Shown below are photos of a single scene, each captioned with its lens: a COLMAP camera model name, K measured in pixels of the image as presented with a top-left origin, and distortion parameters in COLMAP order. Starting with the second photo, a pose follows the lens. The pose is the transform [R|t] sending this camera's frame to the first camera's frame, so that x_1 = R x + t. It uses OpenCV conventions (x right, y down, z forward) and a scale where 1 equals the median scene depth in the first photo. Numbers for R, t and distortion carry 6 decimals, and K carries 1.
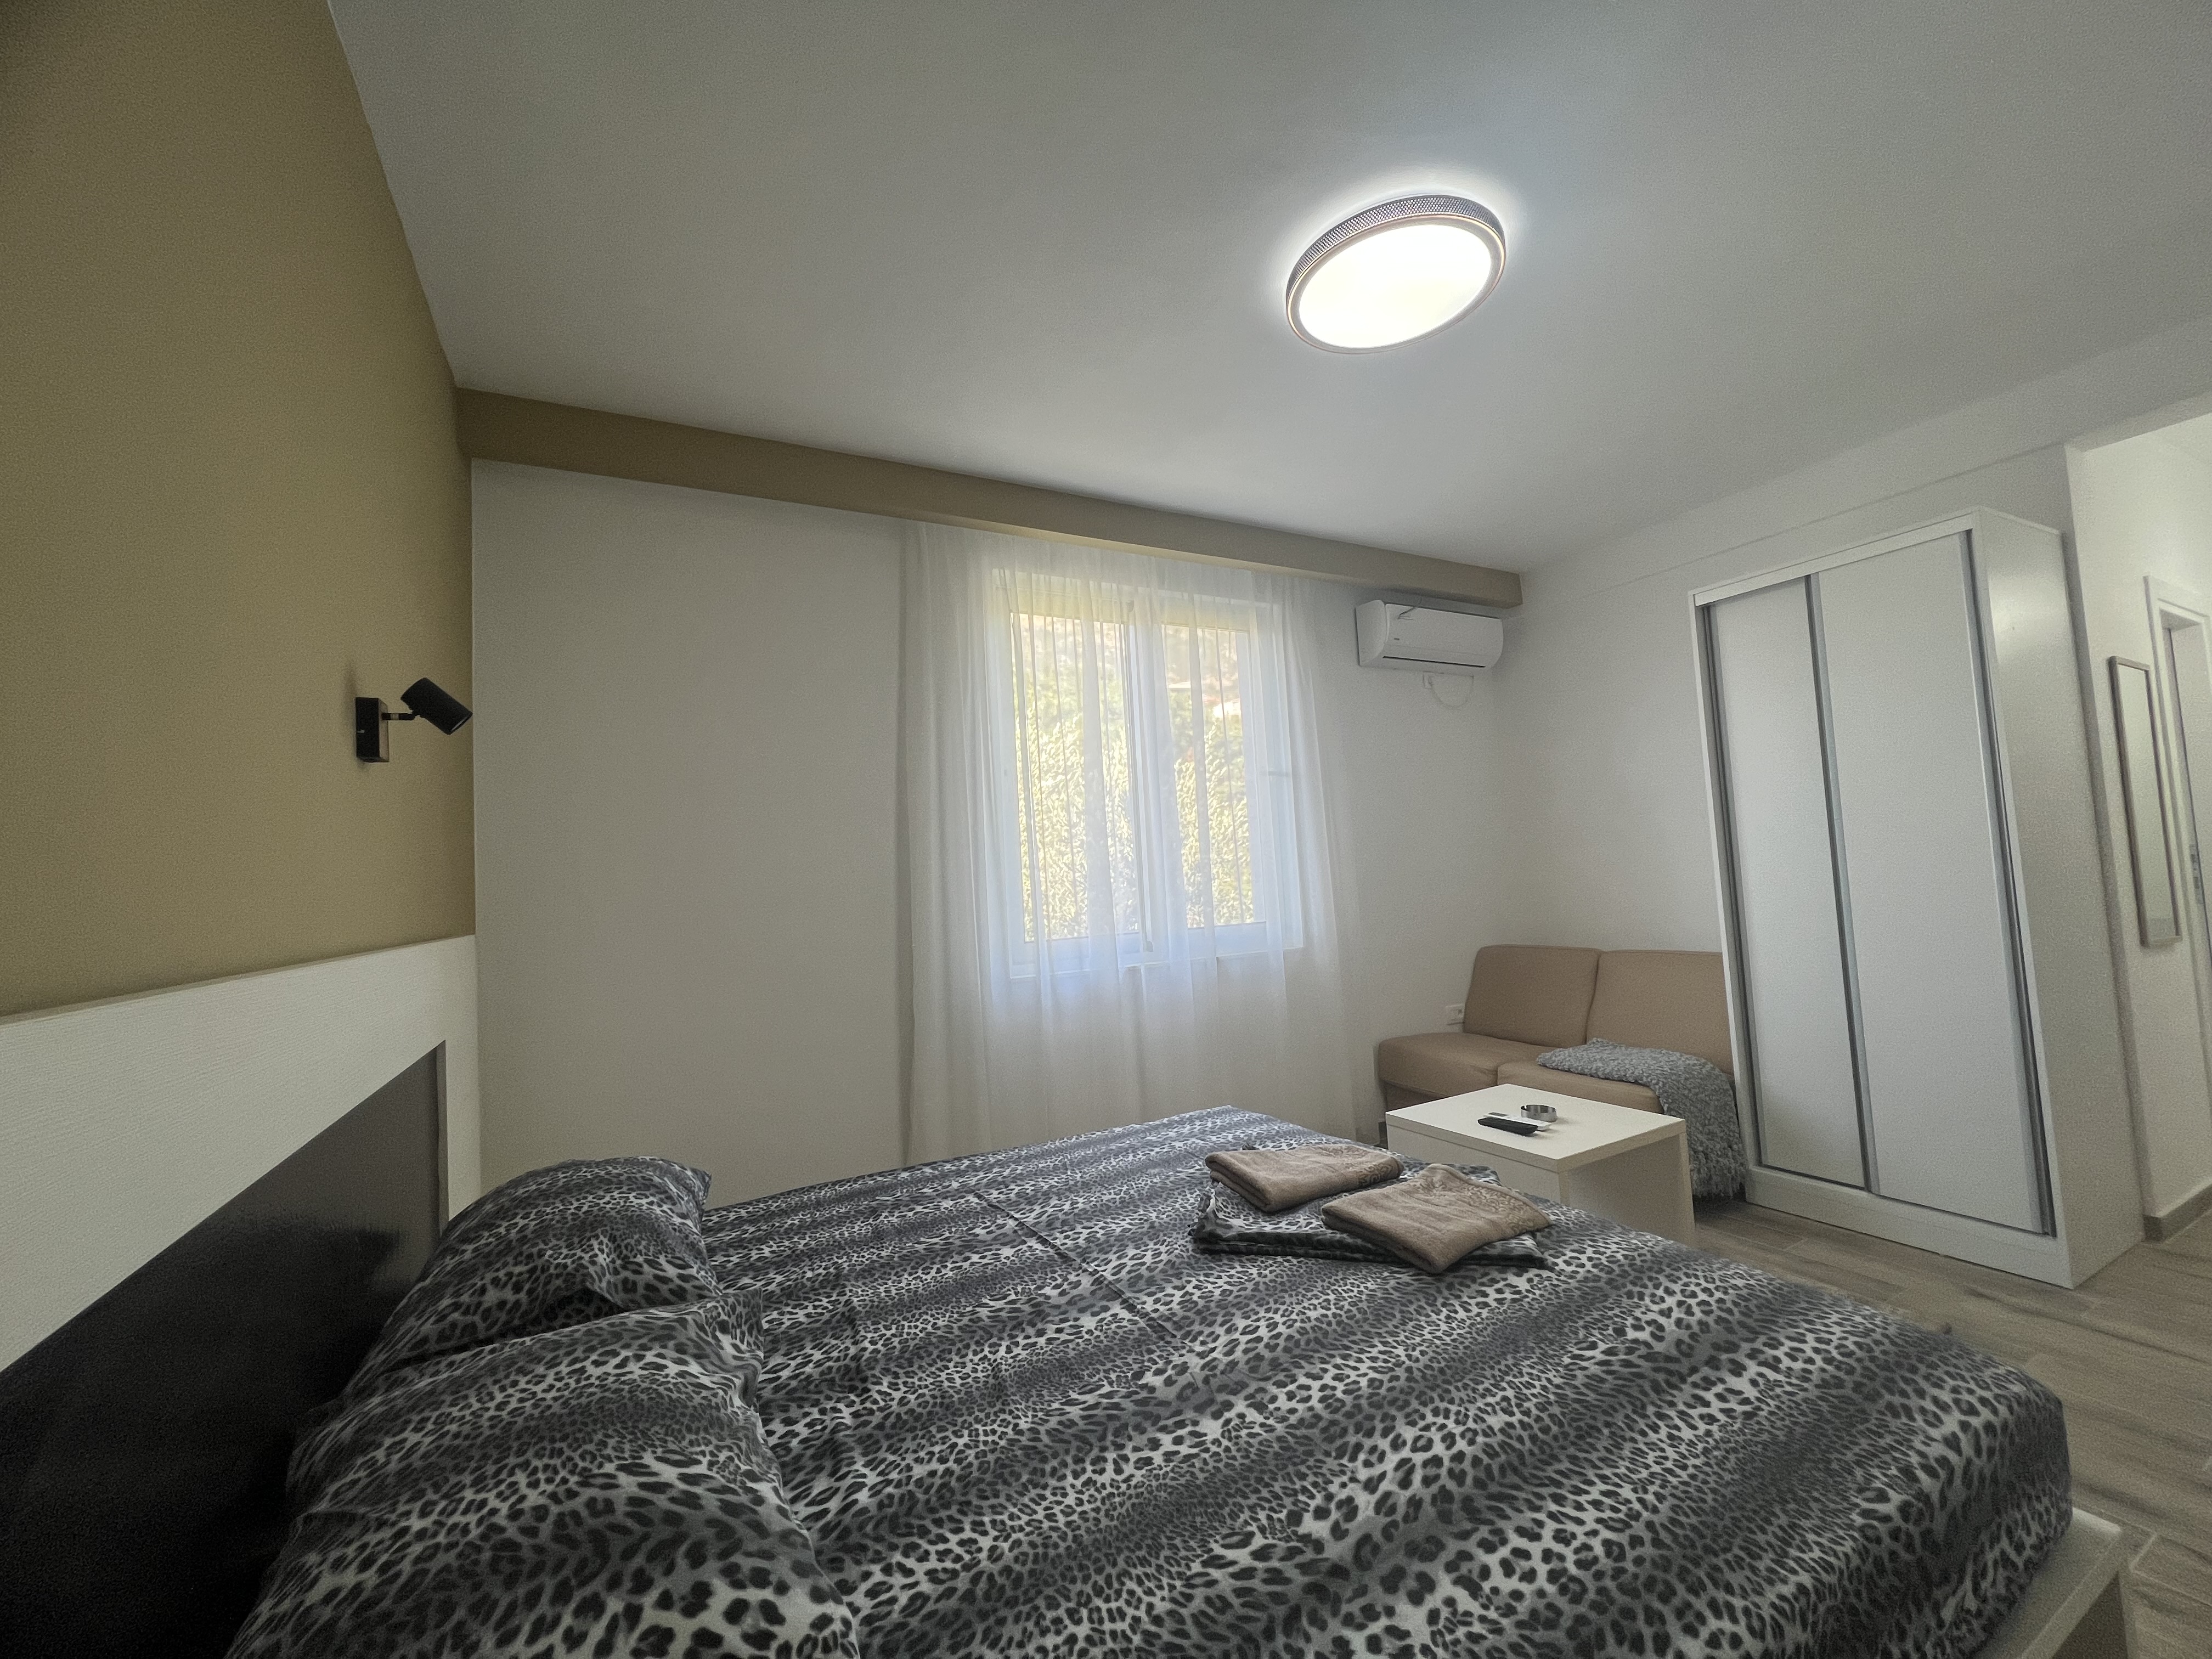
lens RADIAL K [[881.2, 0, 1093.4], [0, 881.2, 828.8], [0, 0, 1]] dist [-0.000092, 0.000180]
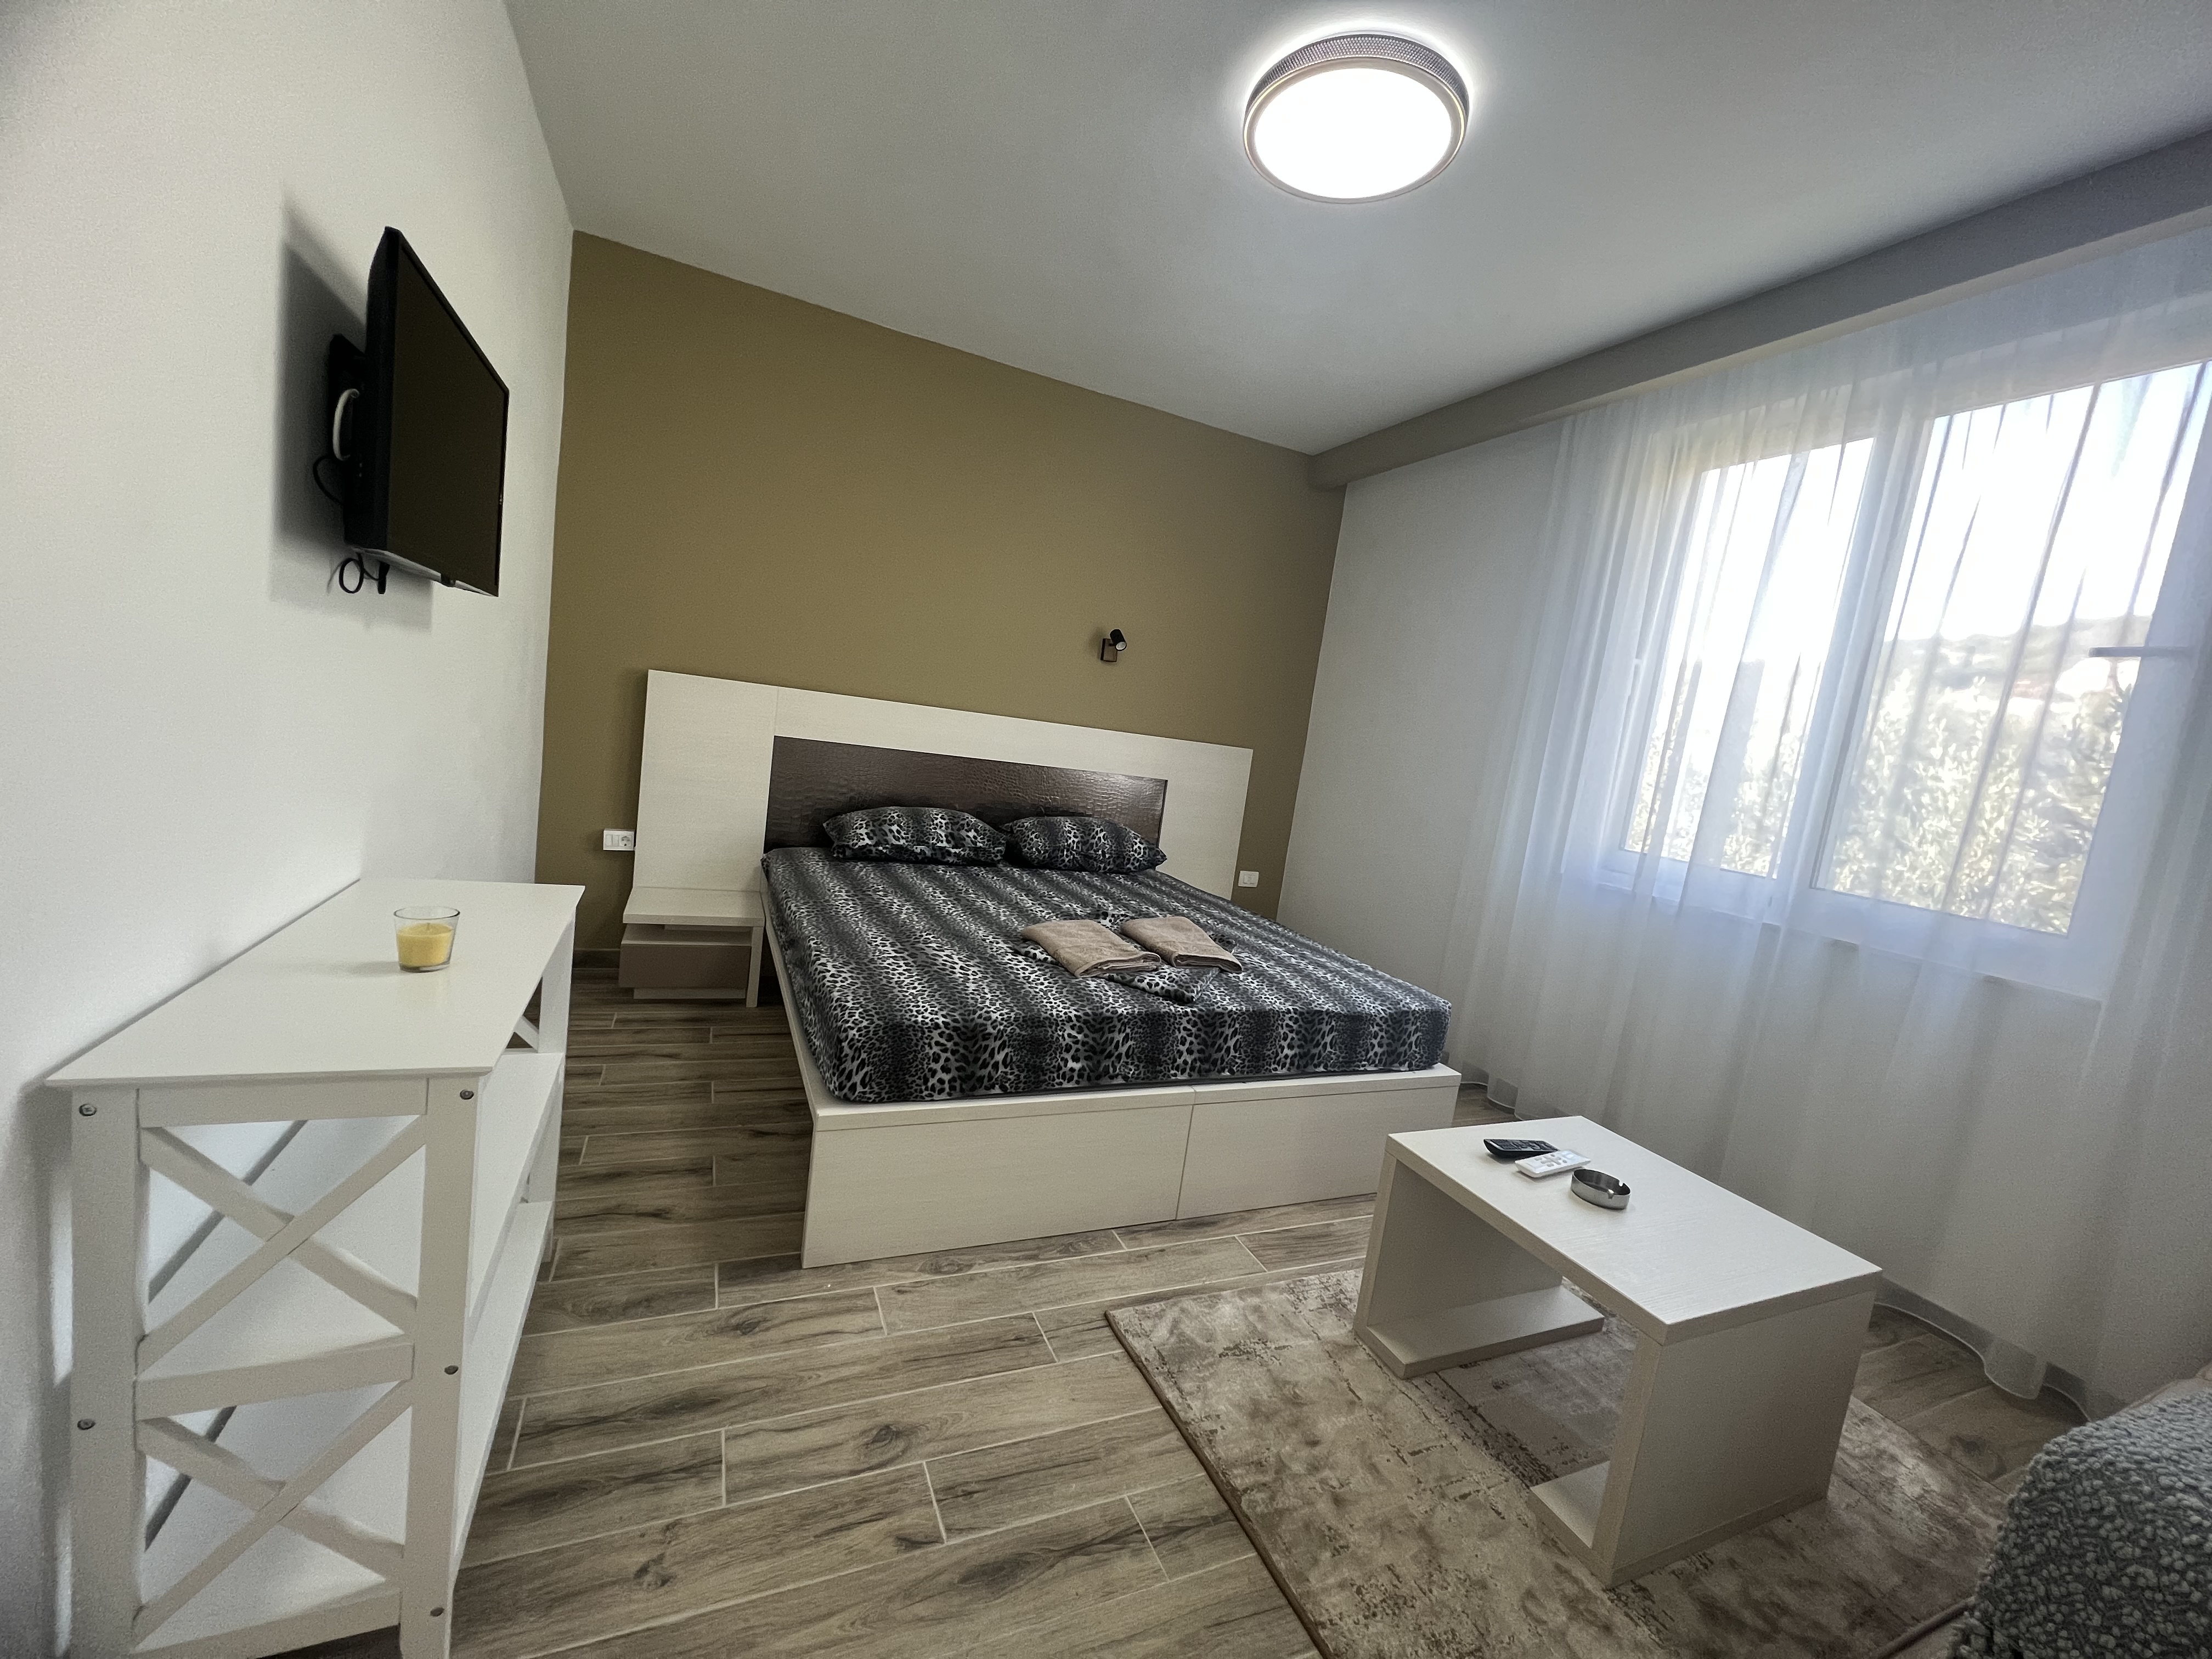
lens RADIAL K [[881.2, 0, 1100.7], [0, 881.2, 831.3], [0, 0, 1]] dist [-0.000092, 0.000180]
pose [[-0.077529, 0.162852, -0.983600, 2.574193], [-0.080639, 0.982313, 0.168995, -0.015958], [0.993724, 0.092418, -0.063025, 1.547078]]
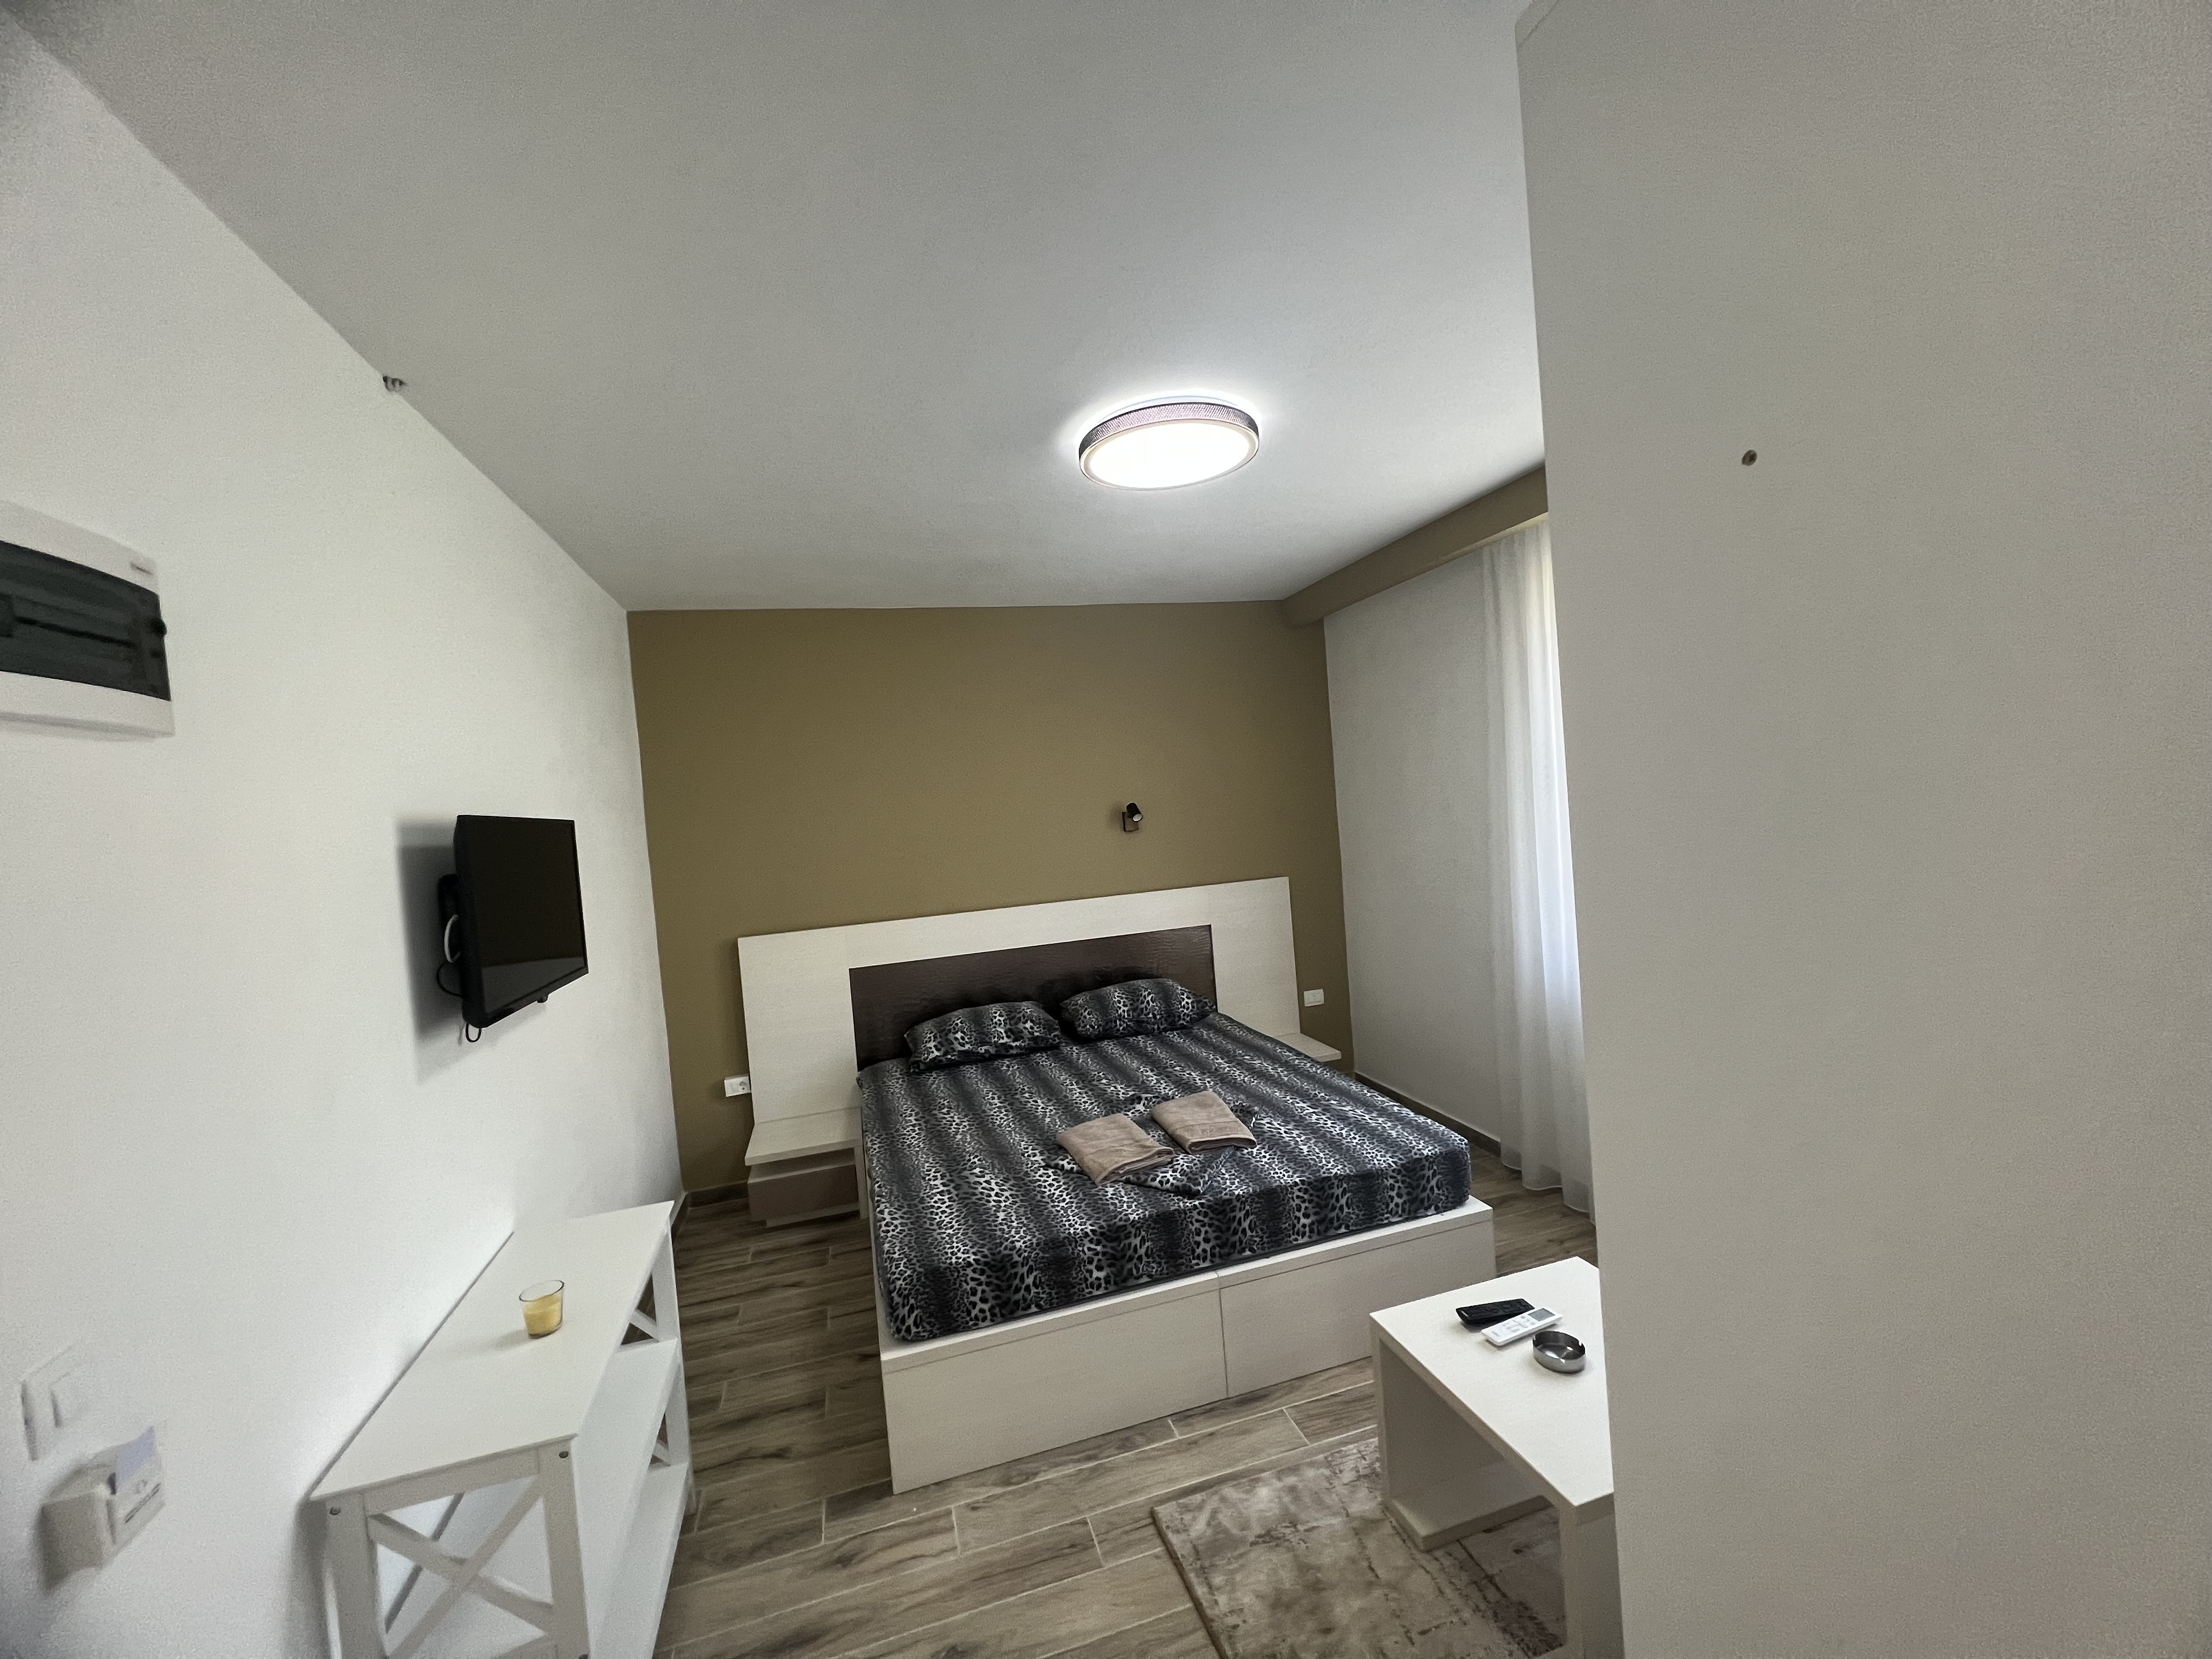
lens RADIAL K [[881.2, 0, 1101.0], [0, 881.2, 833.5], [0, 0, 1]] dist [-0.000092, 0.000180]
pose [[-0.196159, 0.102082, -0.975244, 2.773959], [0.135725, 0.987820, 0.076099, -0.398725], [0.971134, -0.117437, -0.207625, 1.967633]]
